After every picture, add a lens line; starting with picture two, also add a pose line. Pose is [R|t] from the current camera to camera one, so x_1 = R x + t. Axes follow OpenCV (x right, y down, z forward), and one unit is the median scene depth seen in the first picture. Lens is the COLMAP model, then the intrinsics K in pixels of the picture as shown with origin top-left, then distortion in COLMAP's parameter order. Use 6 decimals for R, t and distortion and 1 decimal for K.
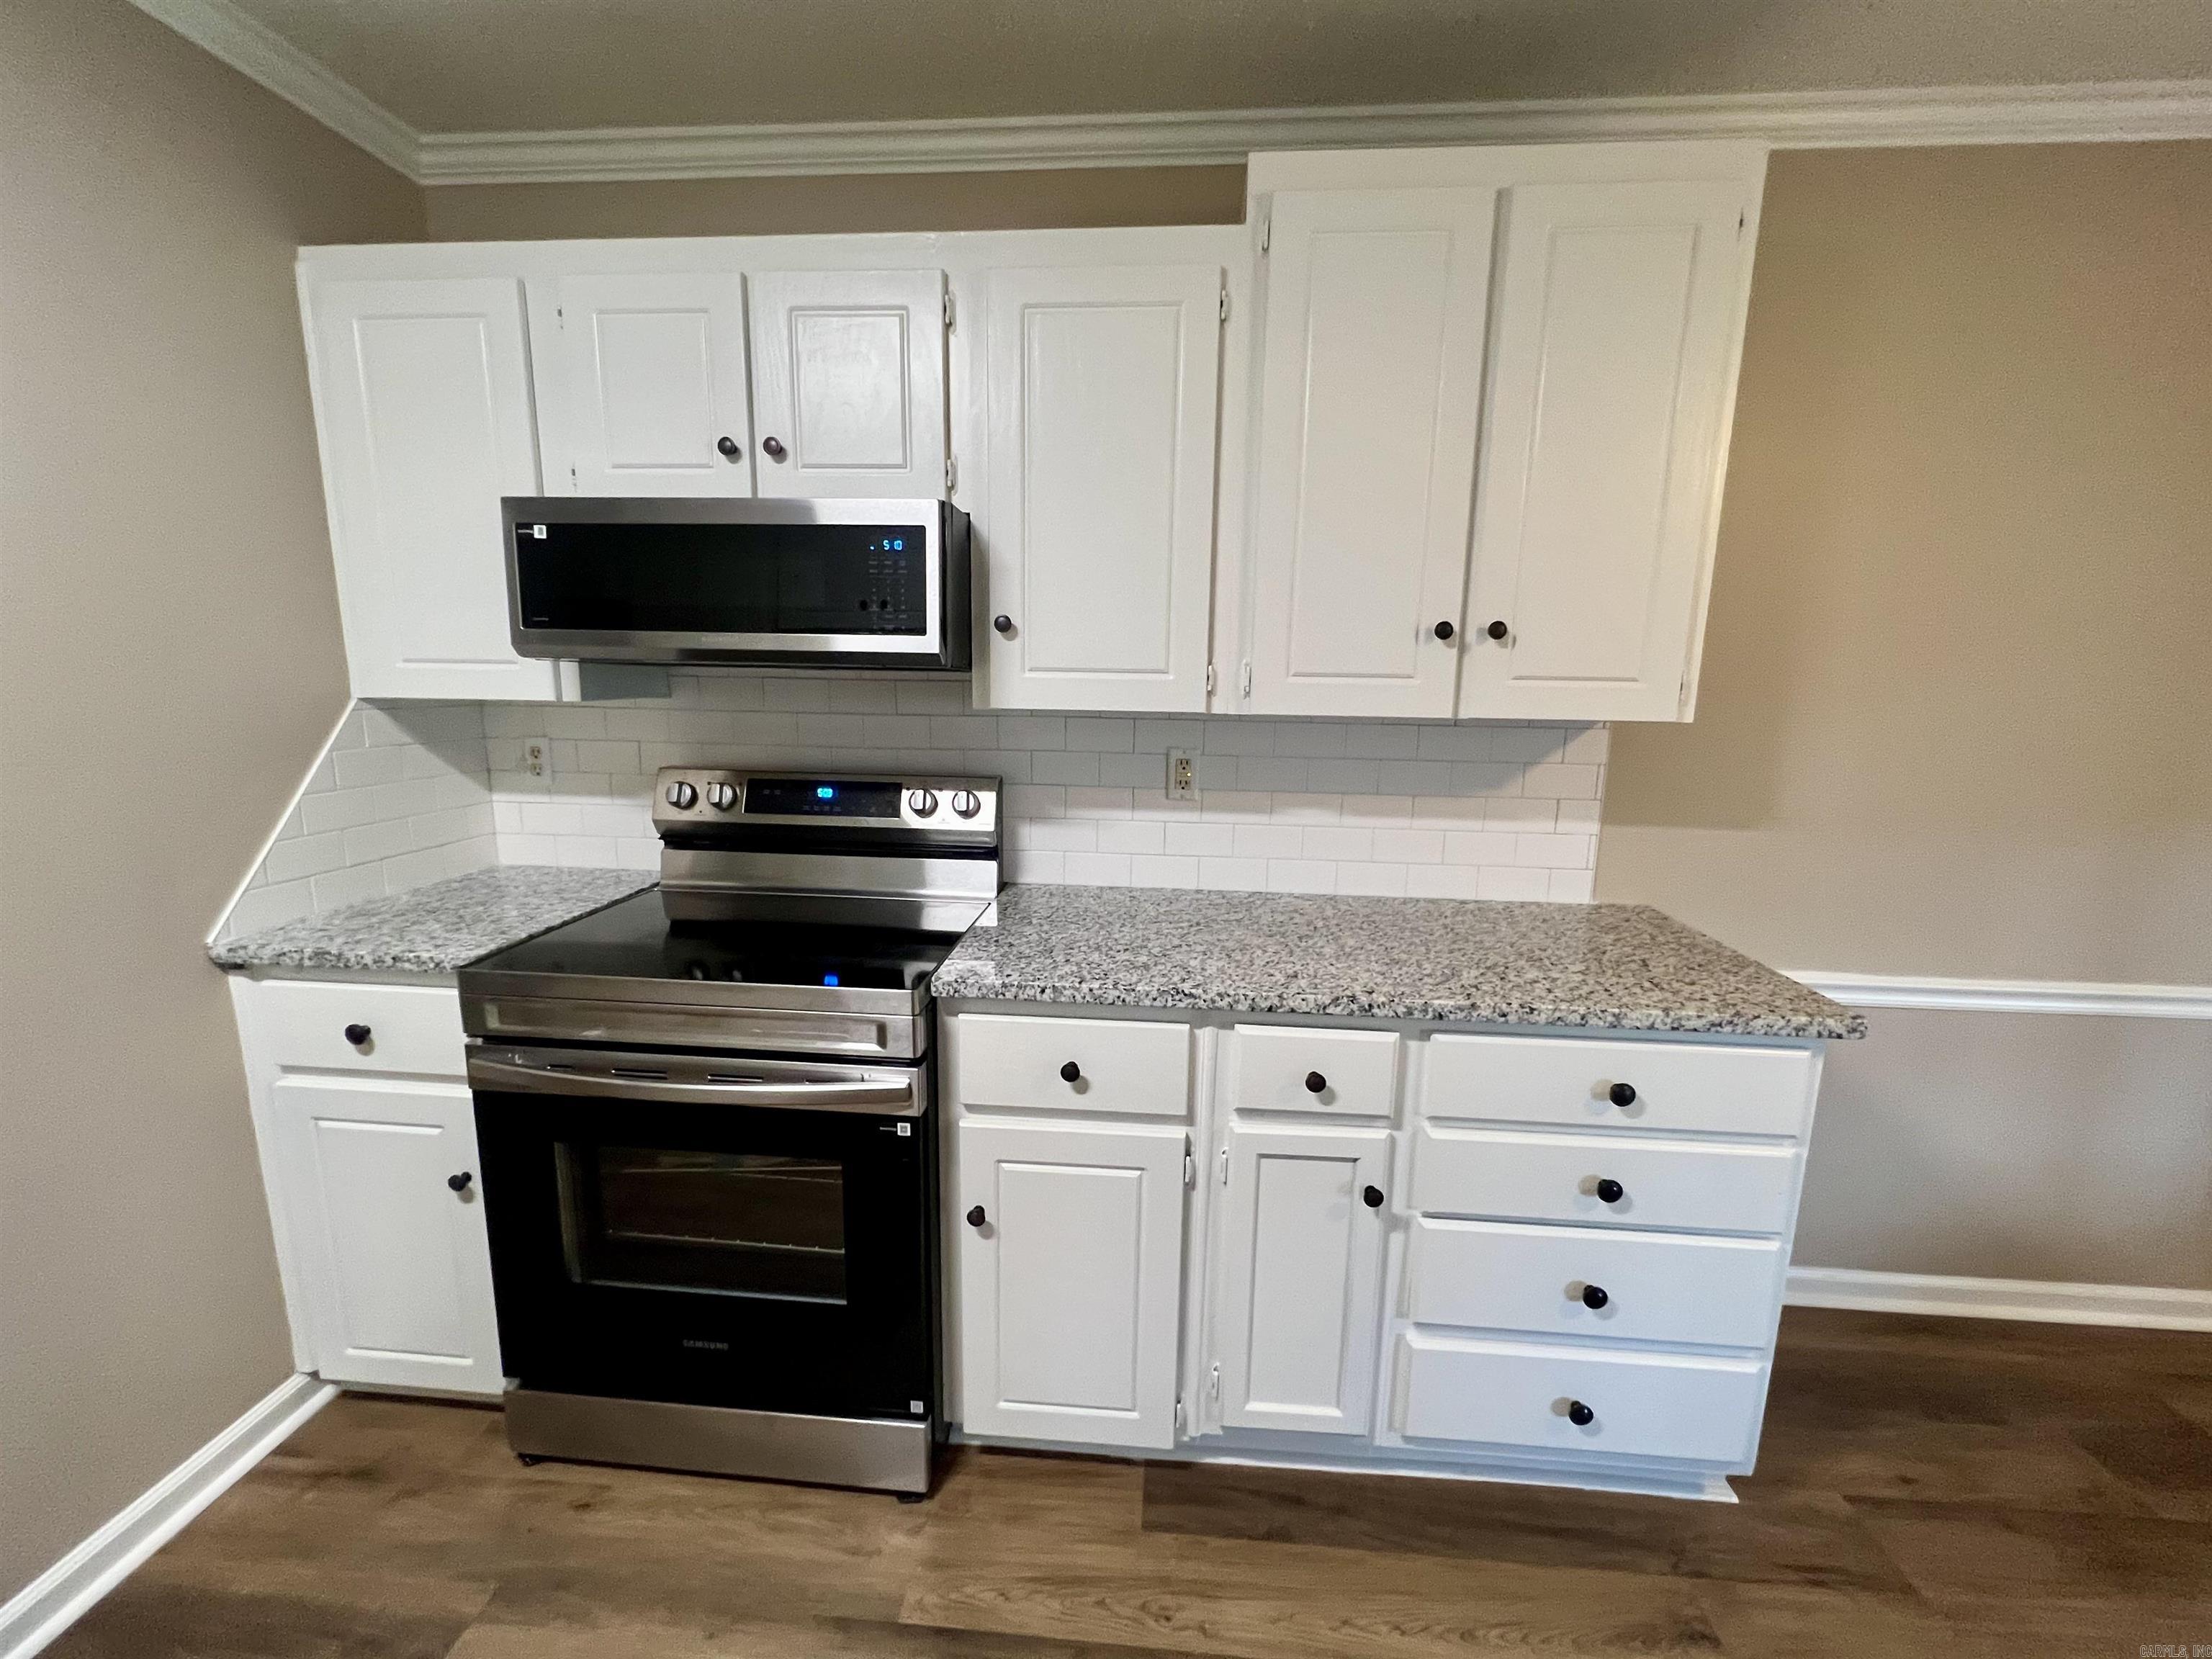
lens RADIAL K [[899.2, 0, 1115.1], [0, 899.2, 830.3], [0, 0, 1]] dist [-0.000419, 0.000150]
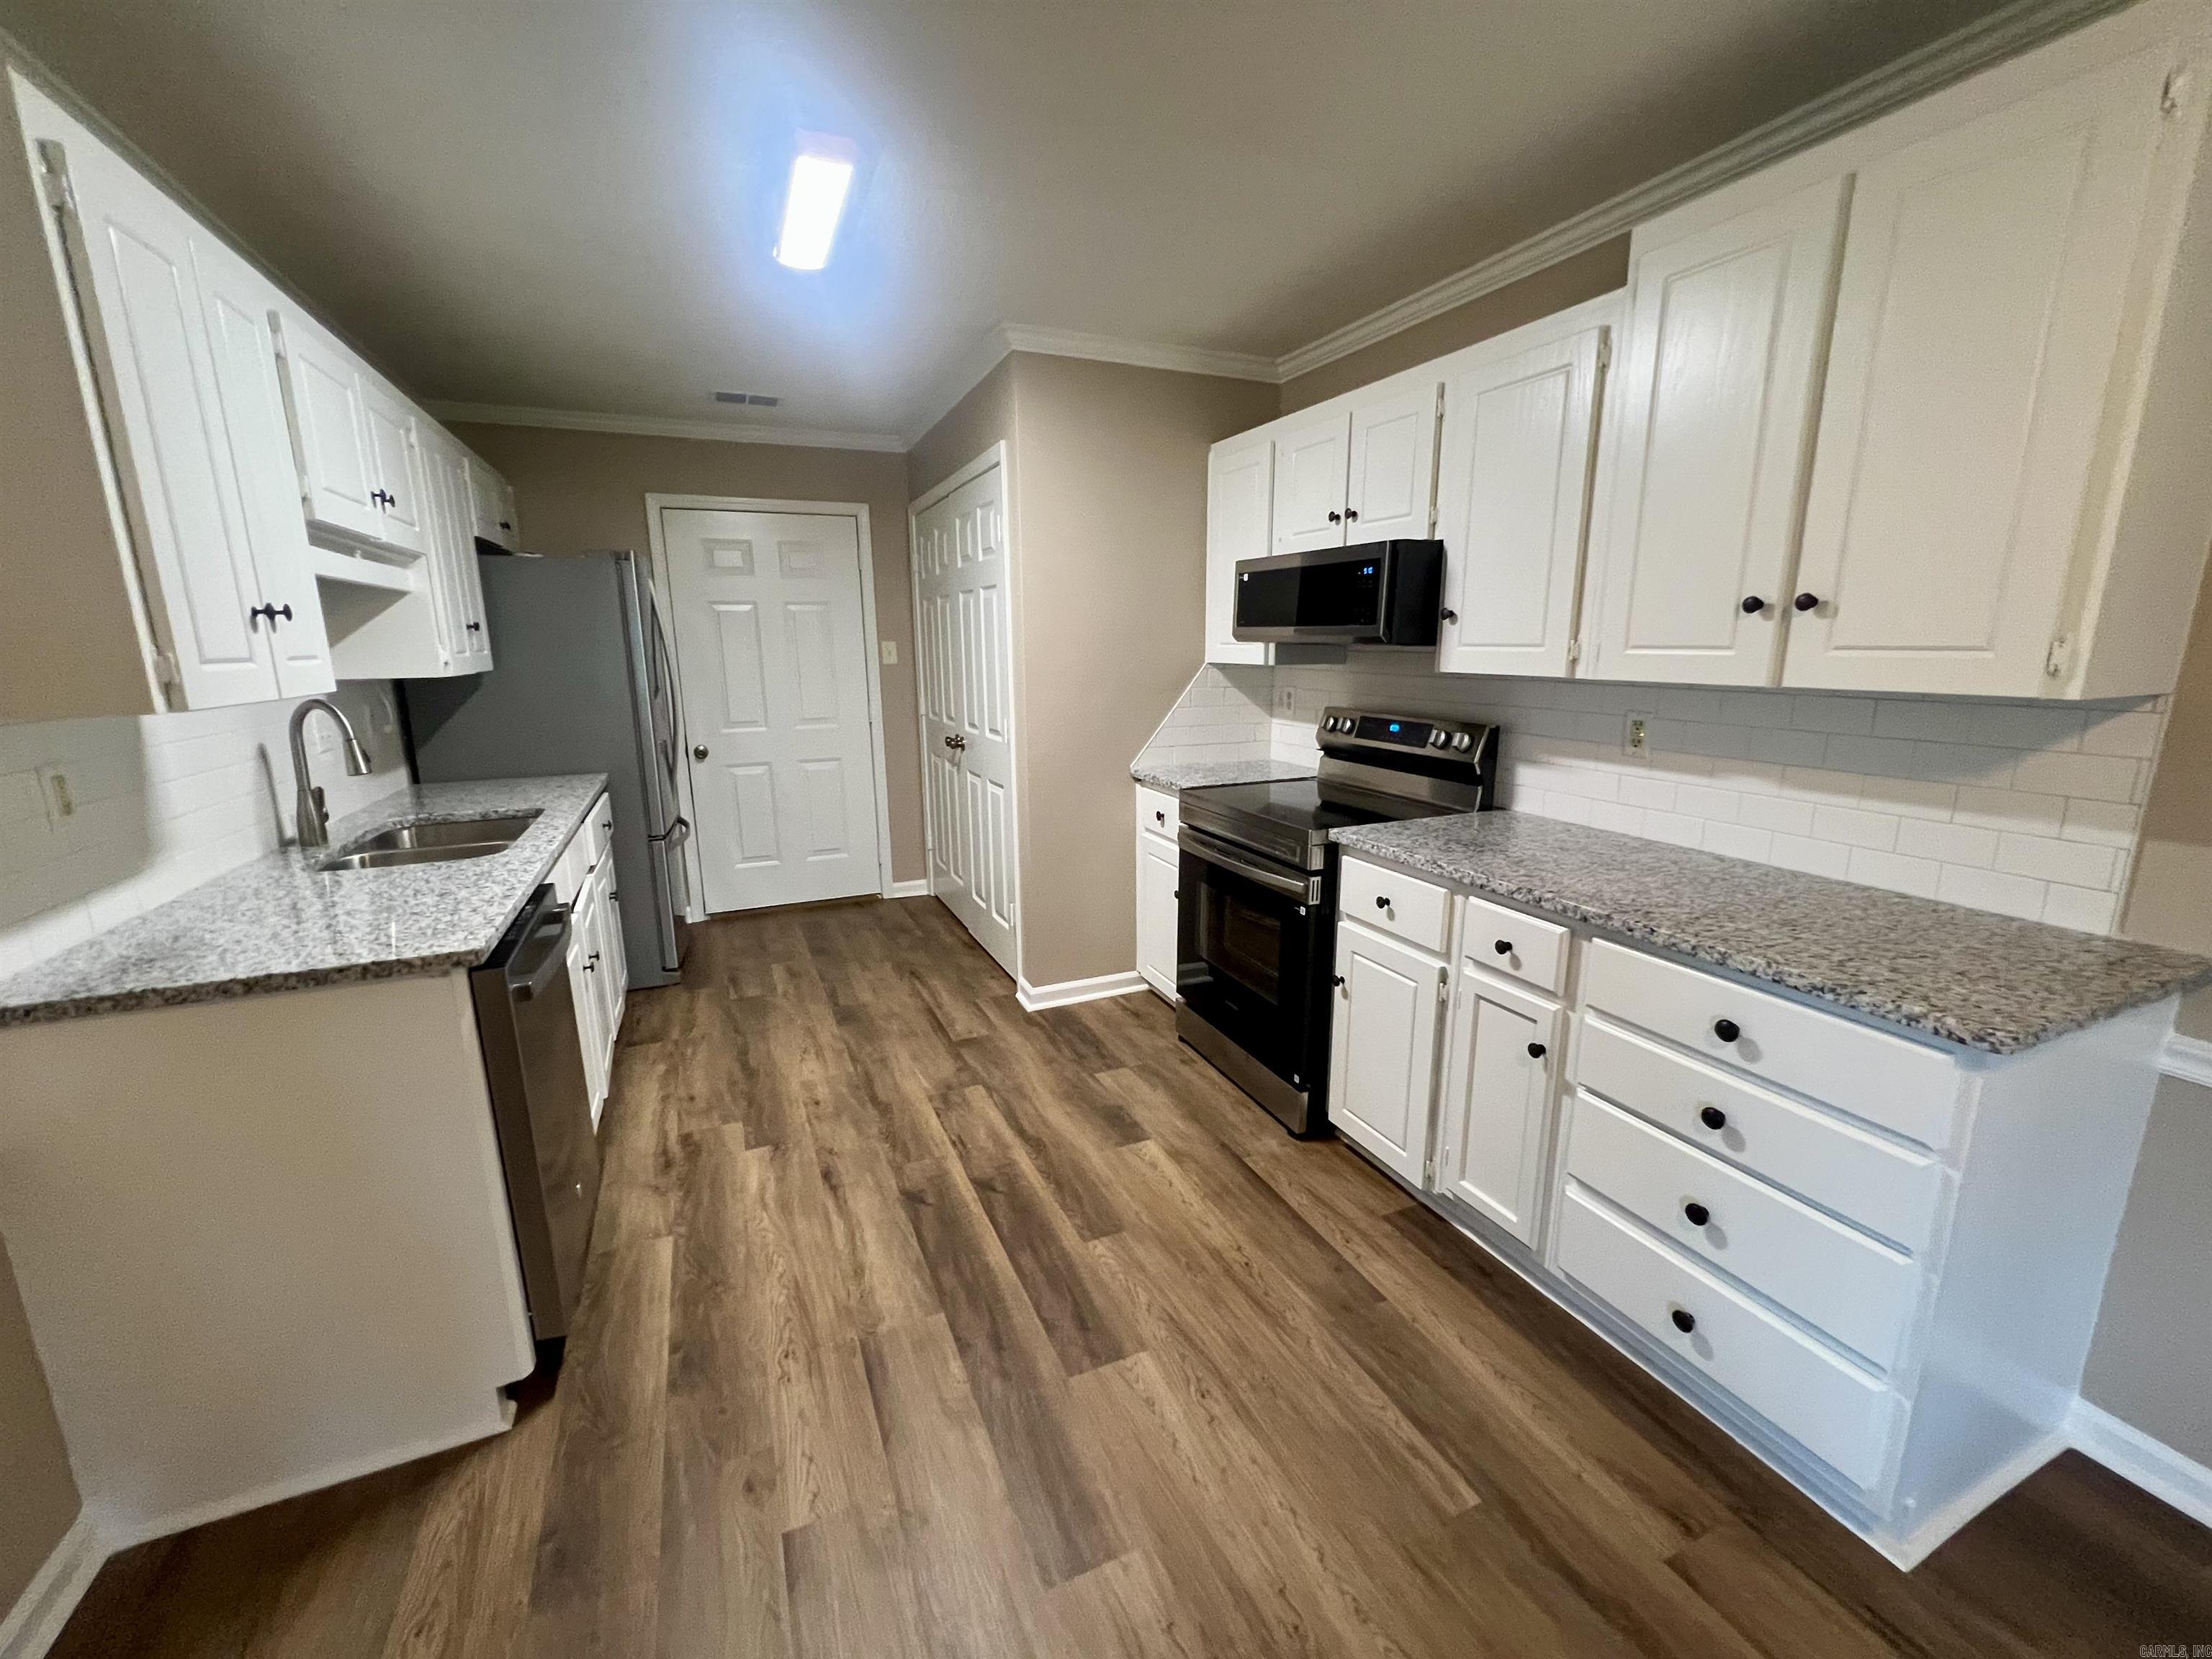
lens RADIAL K [[899.2, 0, 1115.1], [0, 899.2, 830.3], [0, 0, 1]] dist [-0.000419, 0.000150]
pose [[0.483811, 0.166085, -0.859269, 0.975953], [-0.142797, 0.983651, 0.109725, 0.035704], [0.863444, 0.069615, 0.499617, -0.183017]]
